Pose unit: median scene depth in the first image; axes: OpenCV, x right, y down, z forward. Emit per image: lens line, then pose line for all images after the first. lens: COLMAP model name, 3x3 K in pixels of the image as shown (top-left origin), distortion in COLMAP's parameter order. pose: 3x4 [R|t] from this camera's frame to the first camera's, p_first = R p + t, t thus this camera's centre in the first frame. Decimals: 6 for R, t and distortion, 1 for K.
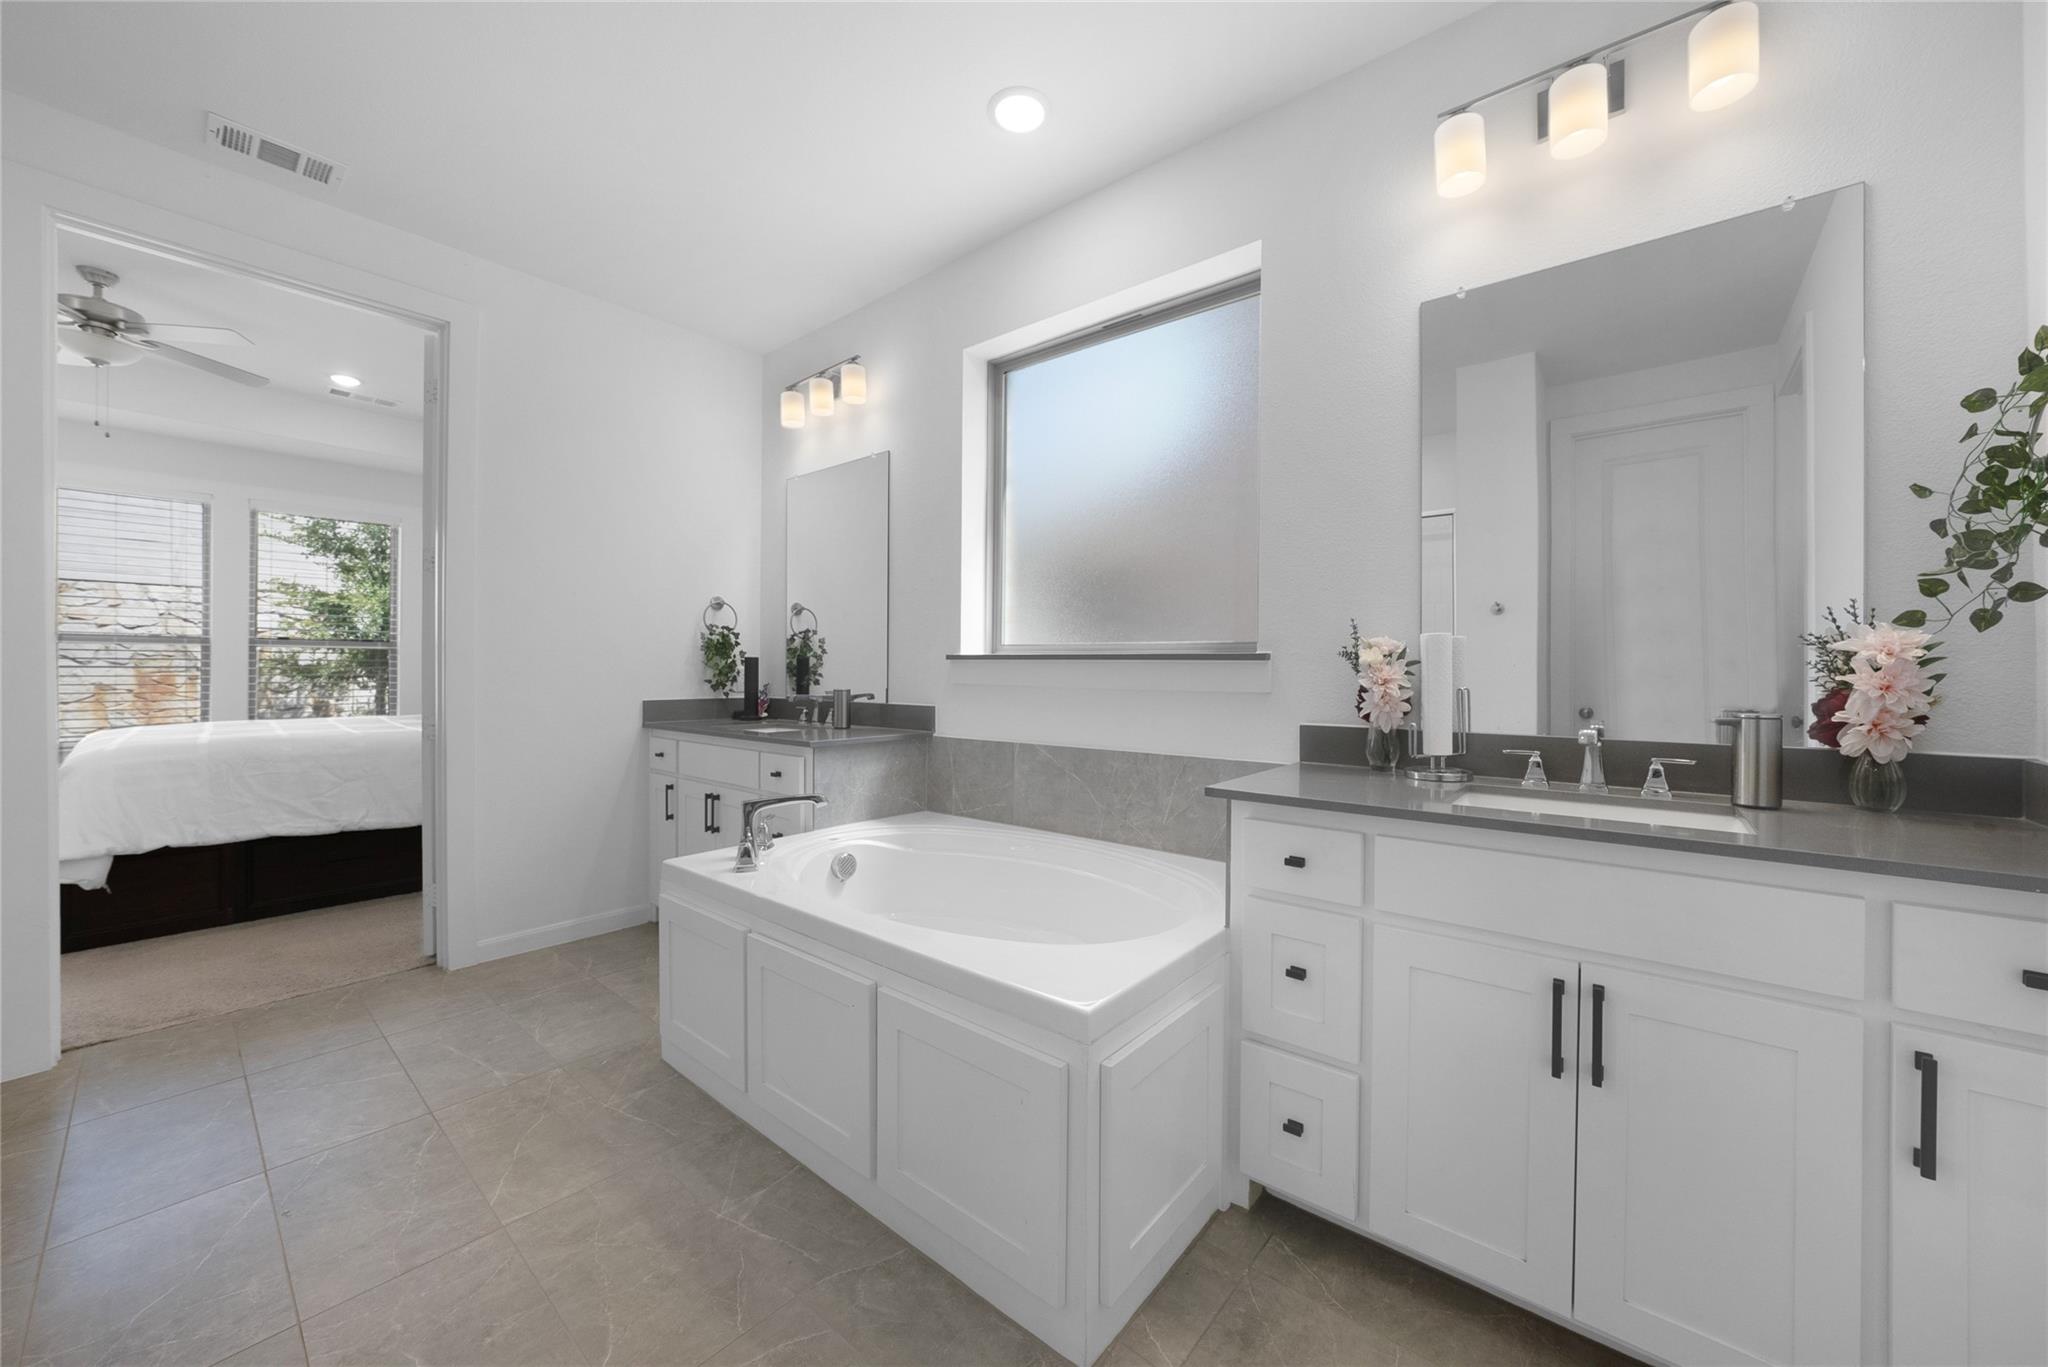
lens RADIAL K [[775.5, 0, 1029.8], [0, 775.5, 654.1], [0, 0, 1]] dist [-0.012266, 0.000280]
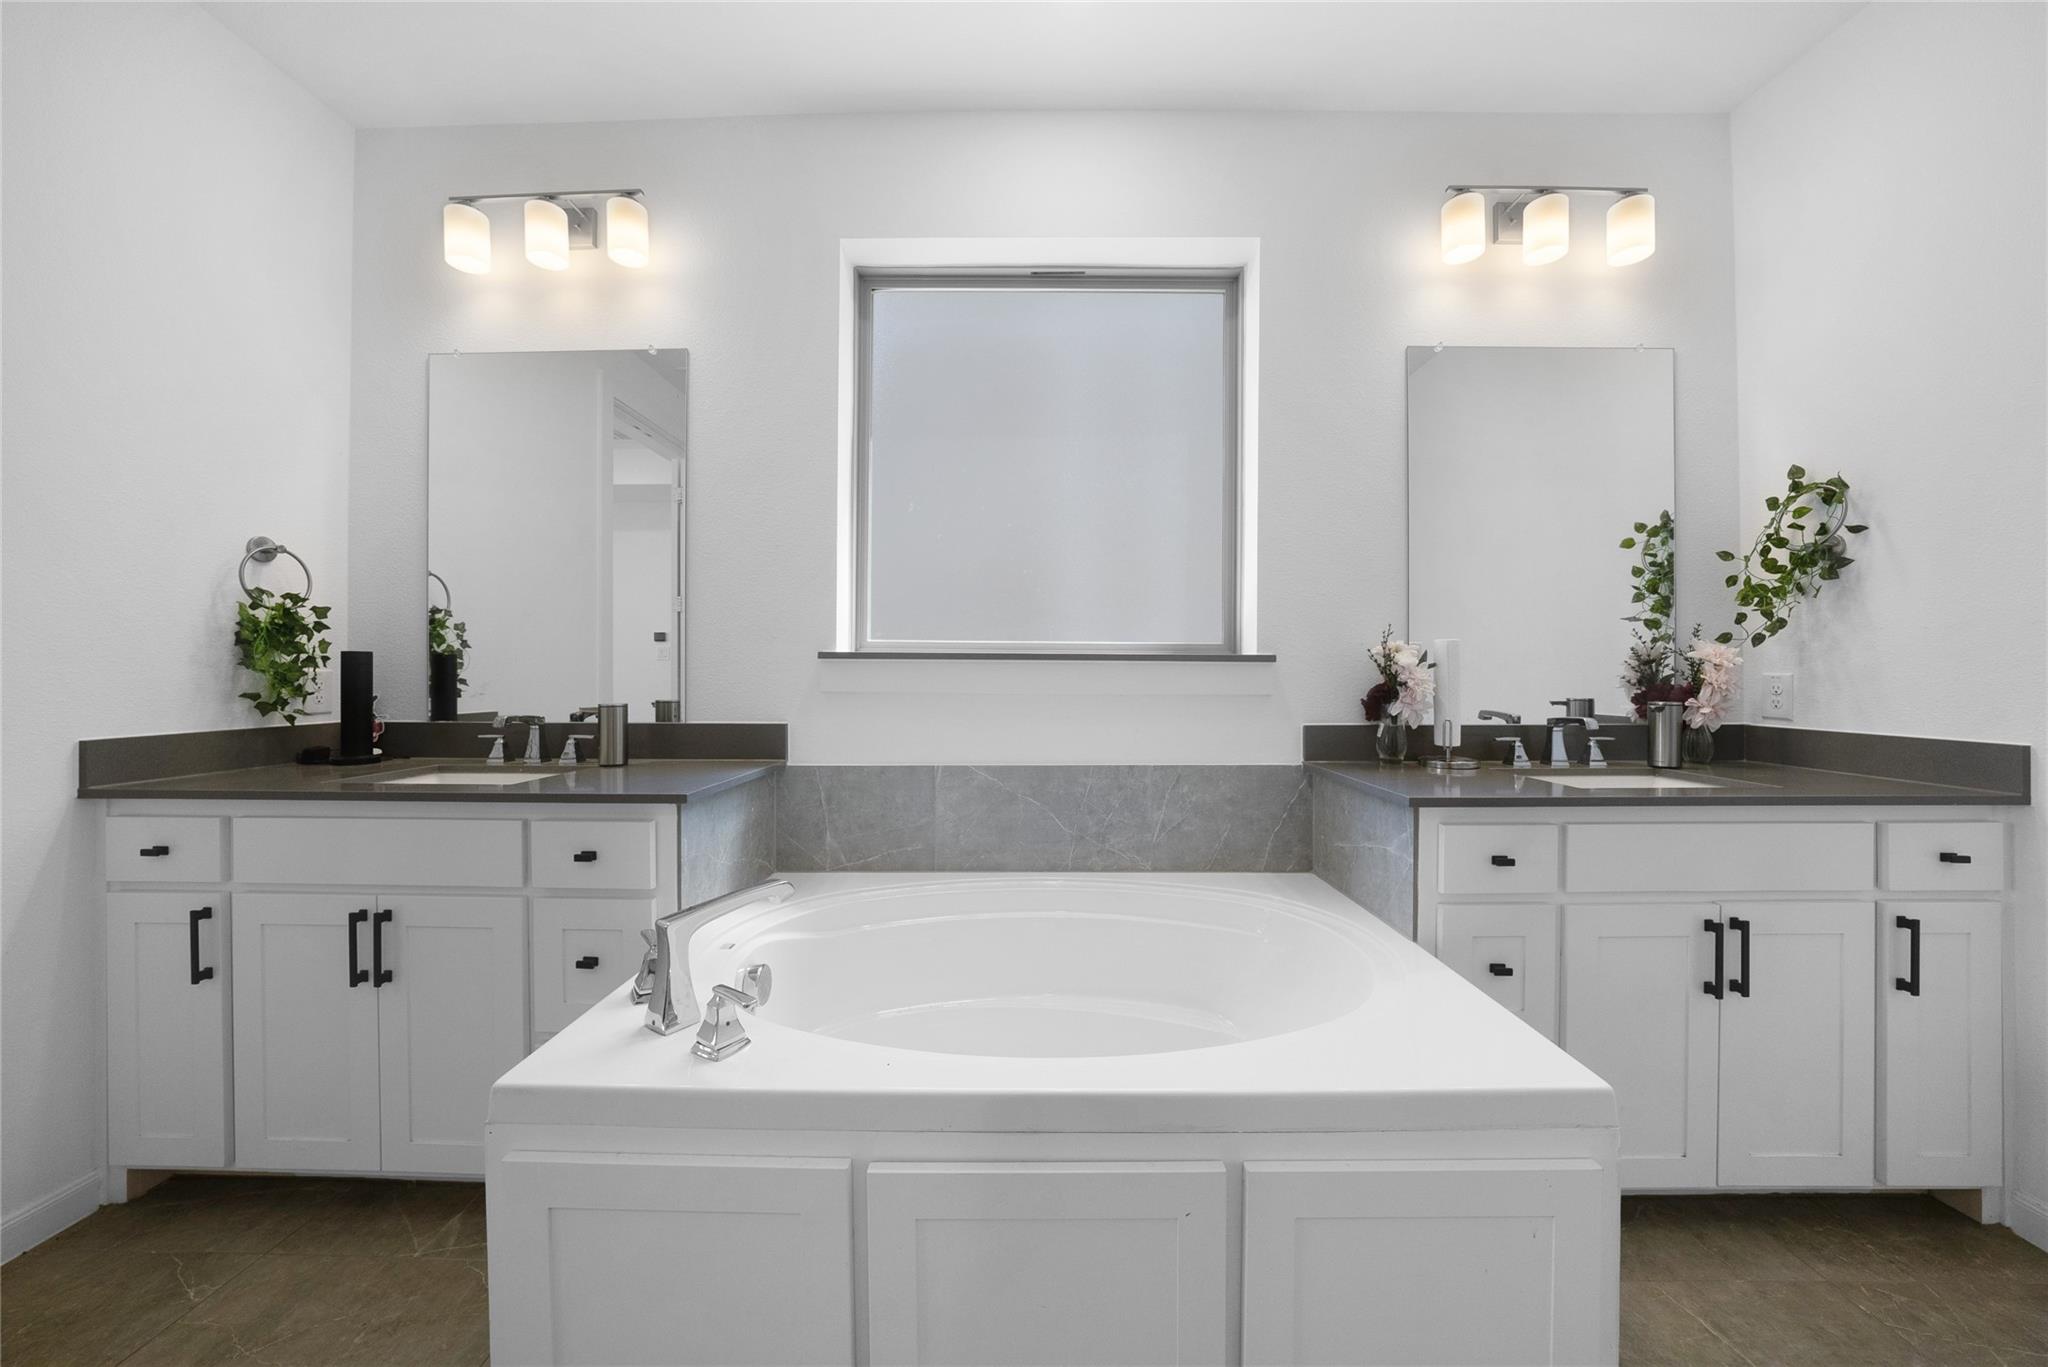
lens RADIAL K [[703.6, 0, 1036.4], [0, 703.6, 671.3], [0, 0, 1]] dist [-0.019018, 0.001537]
pose [[0.768178, -0.006177, 0.640206, -0.353178], [-0.010568, 0.999695, 0.022326, 0.001587], [-0.640149, -0.023916, 0.767879, 0.347559]]
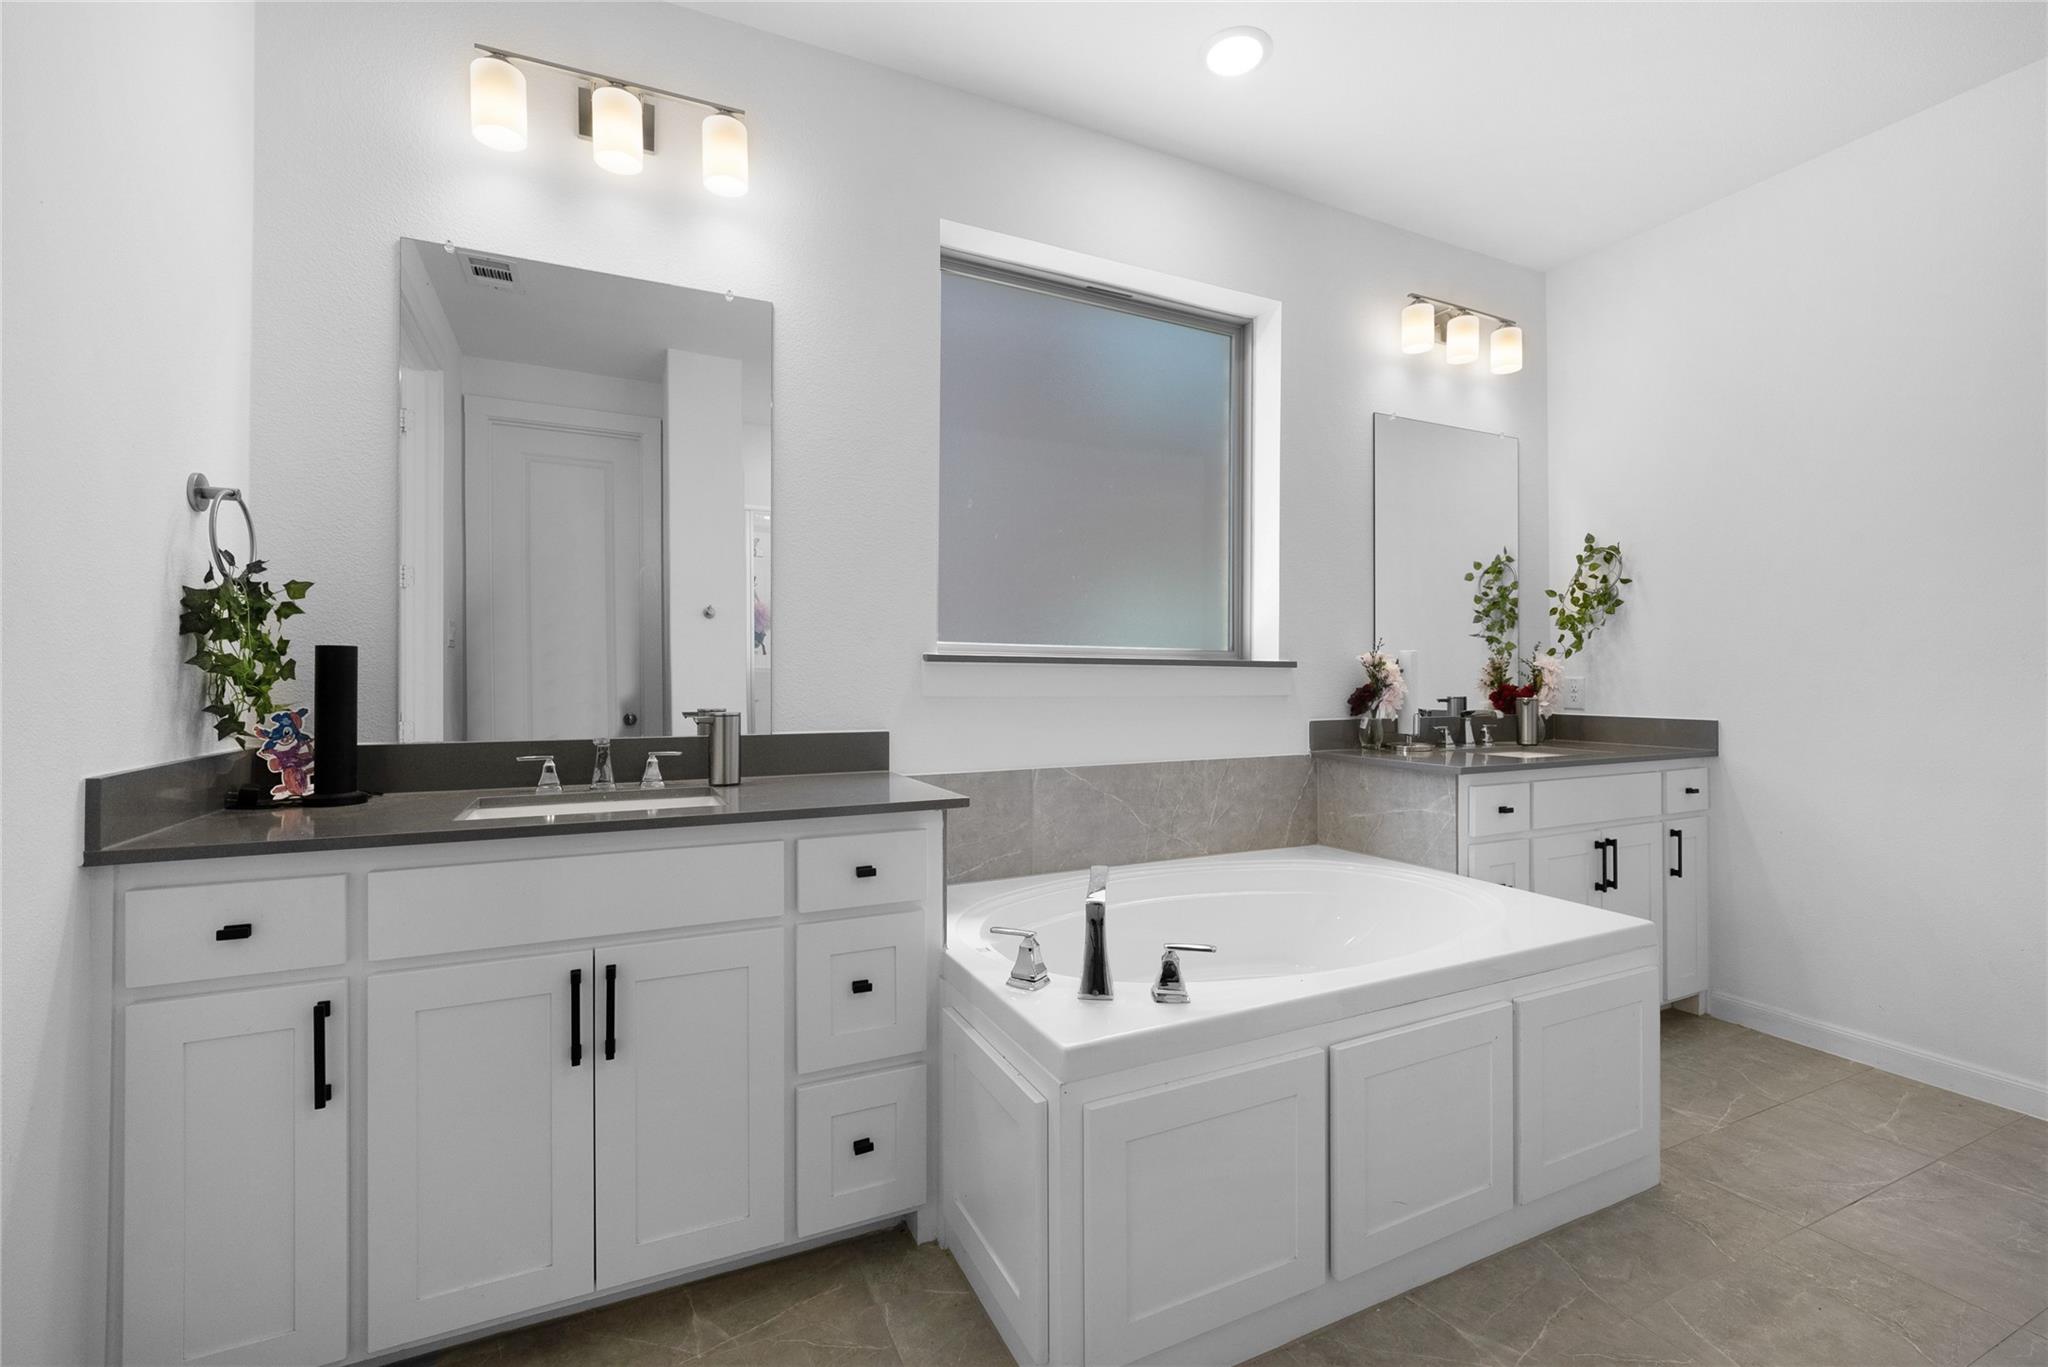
lens RADIAL K [[816.3, 0, 1005.0], [0, 816.3, 687.2], [0, 0, 1]] dist [-0.024086, 0.001212]
pose [[0.437001, -0.017185, 0.899297, -0.690468], [-0.018891, 0.999422, 0.028279, 0.007374], [-0.899262, -0.029347, 0.436424, 0.593676]]
